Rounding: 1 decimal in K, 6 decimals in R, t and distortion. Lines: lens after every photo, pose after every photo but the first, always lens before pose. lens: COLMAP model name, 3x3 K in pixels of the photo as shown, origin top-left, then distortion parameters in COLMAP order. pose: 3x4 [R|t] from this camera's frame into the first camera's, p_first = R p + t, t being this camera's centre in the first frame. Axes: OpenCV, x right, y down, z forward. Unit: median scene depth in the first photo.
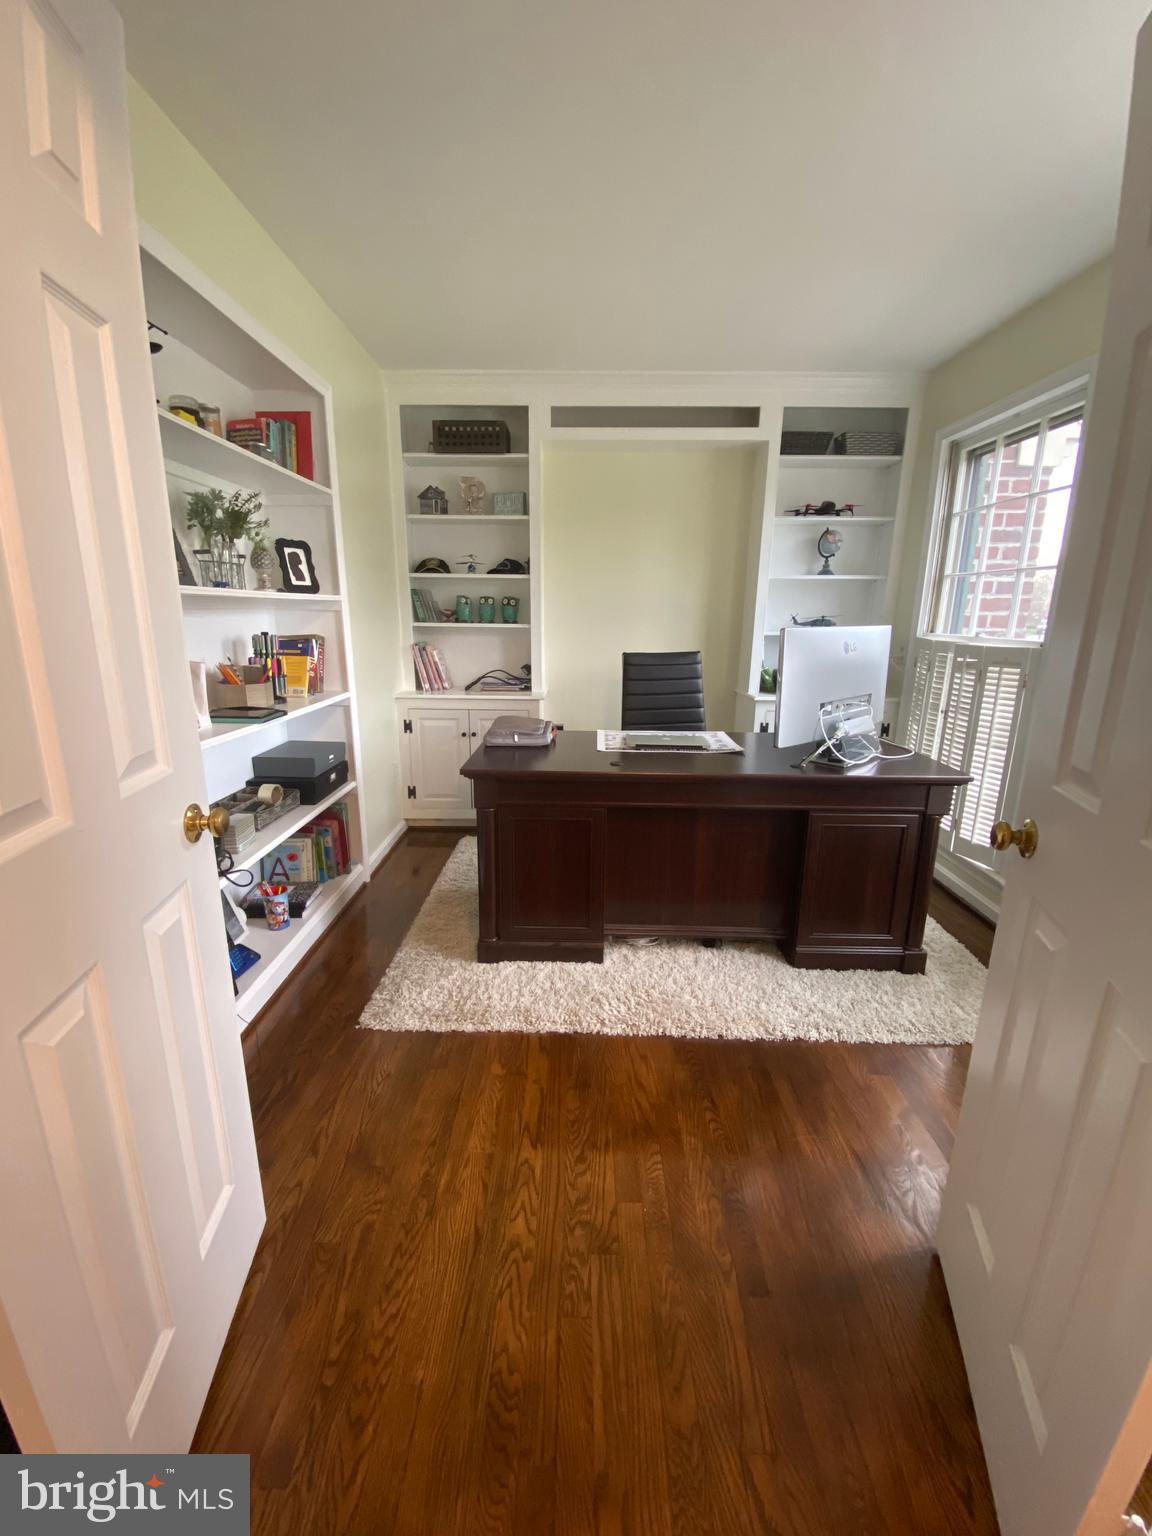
lens RADIAL K [[628.2, 0, 575.4], [0, 628.2, 768.6], [0, 0, 1]] dist [0.002464, -0.003317]
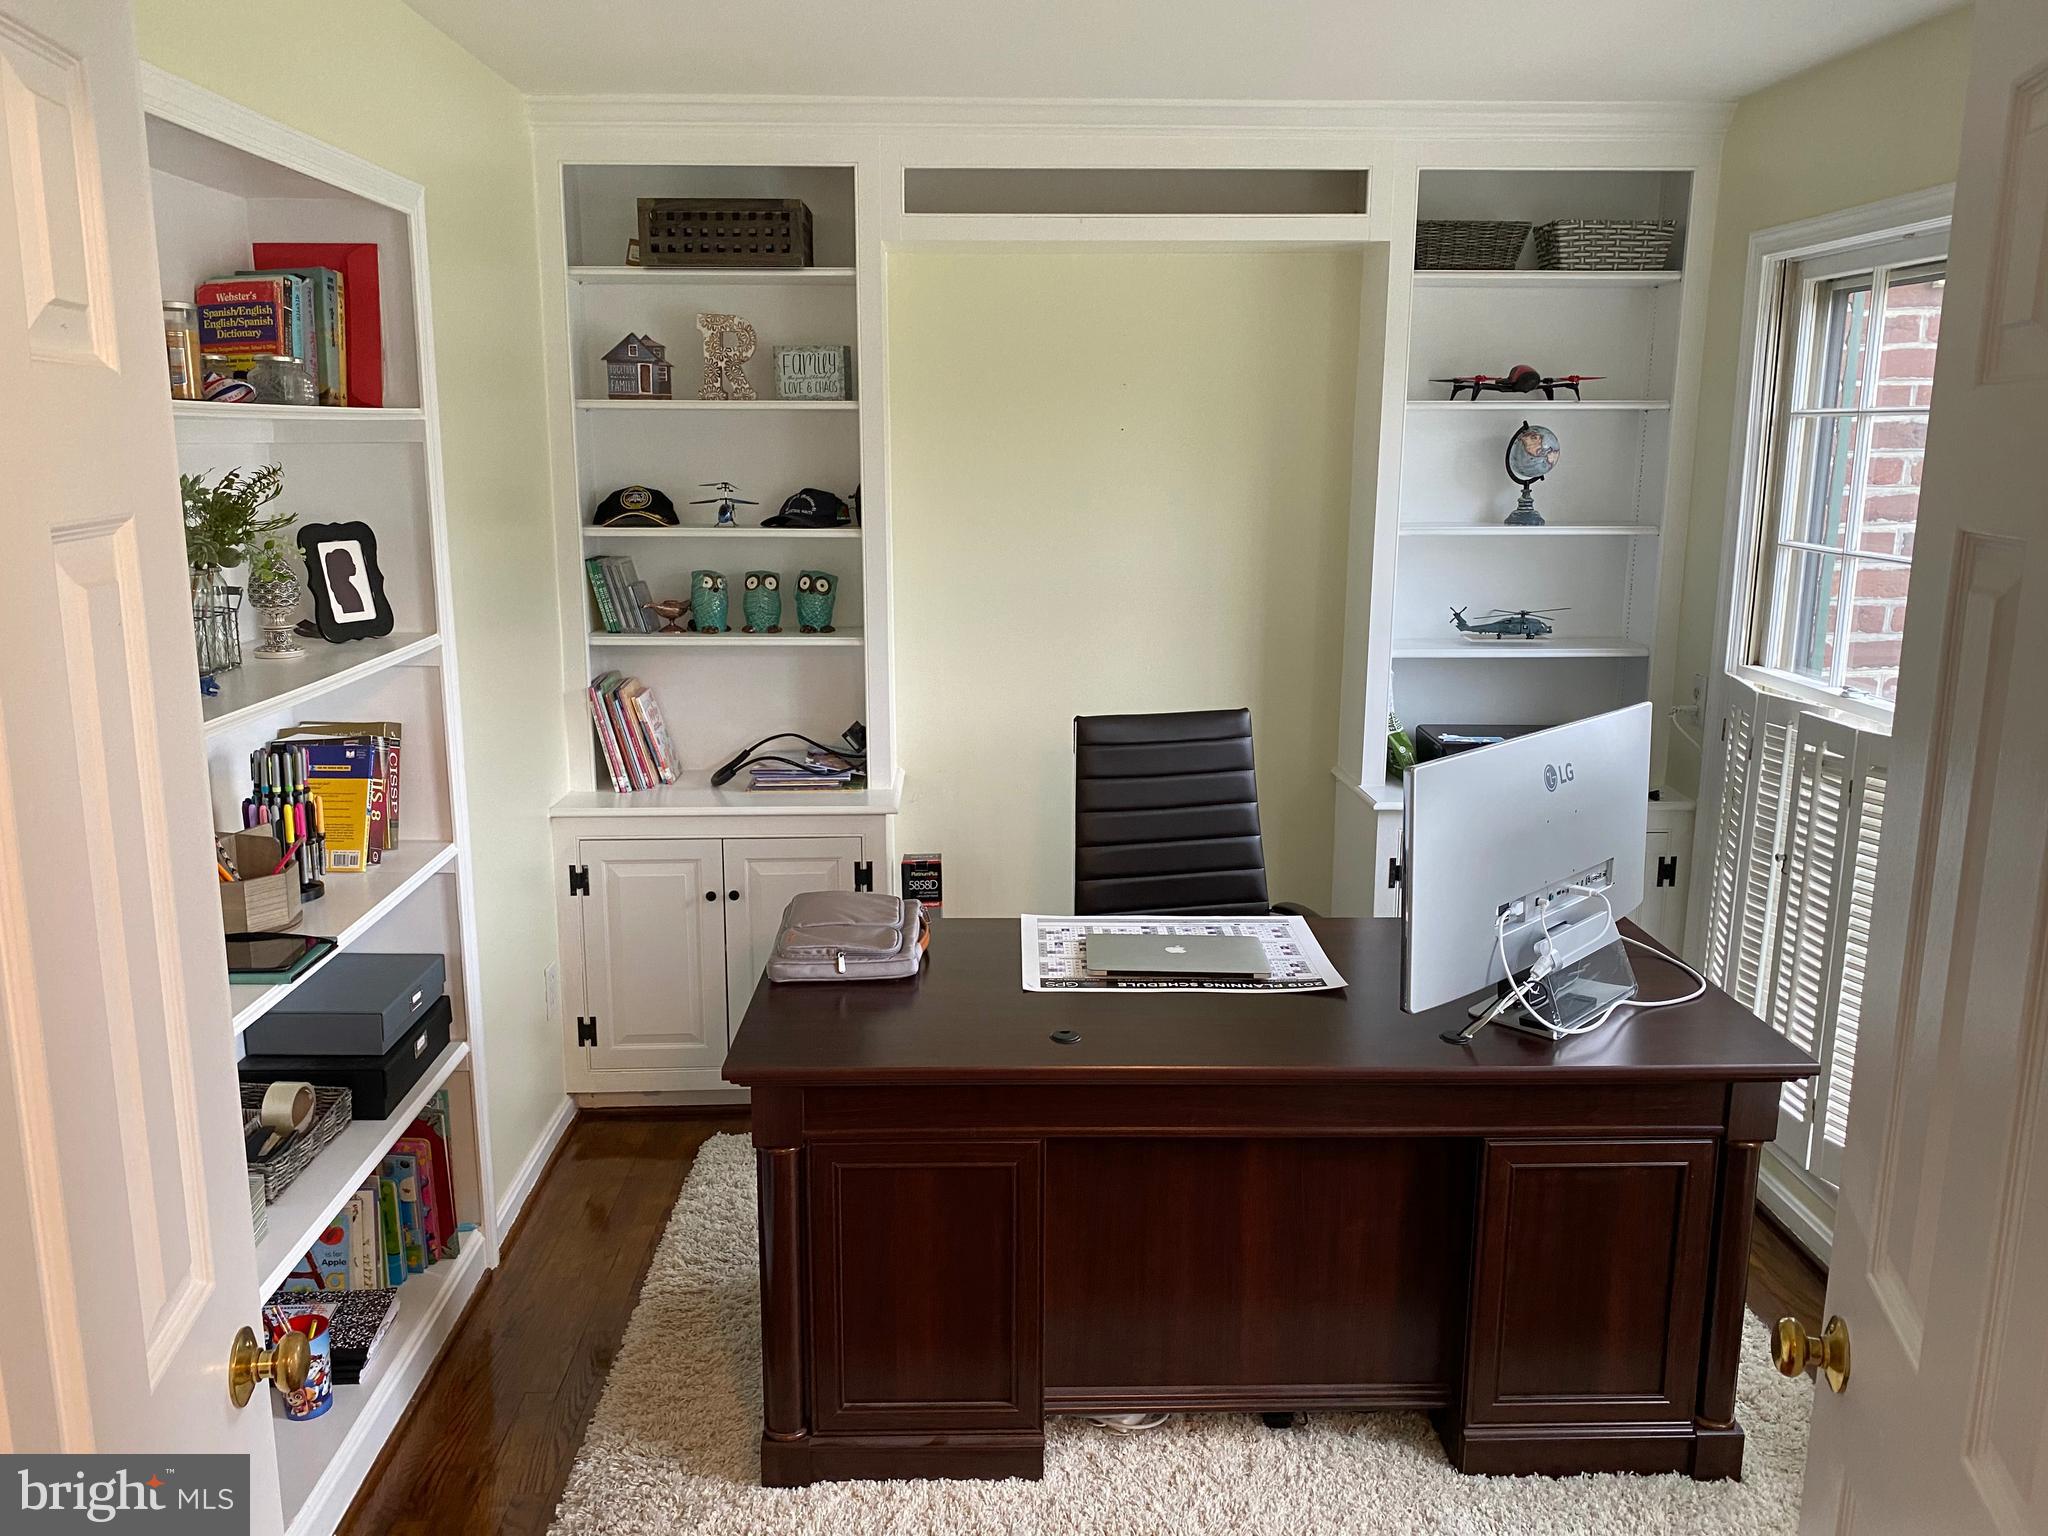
lens RADIAL K [[1574.8, 0, 1028.3], [0, 1574.8, 755.5], [0, 0, 1]] dist [0.021544, -0.031387]
pose [[0.998939, -0.012934, 0.044194, -0.007790], [0.014802, 0.999000, -0.042201, -0.127535], [-0.043604, 0.042810, 0.998131, -0.122387]]
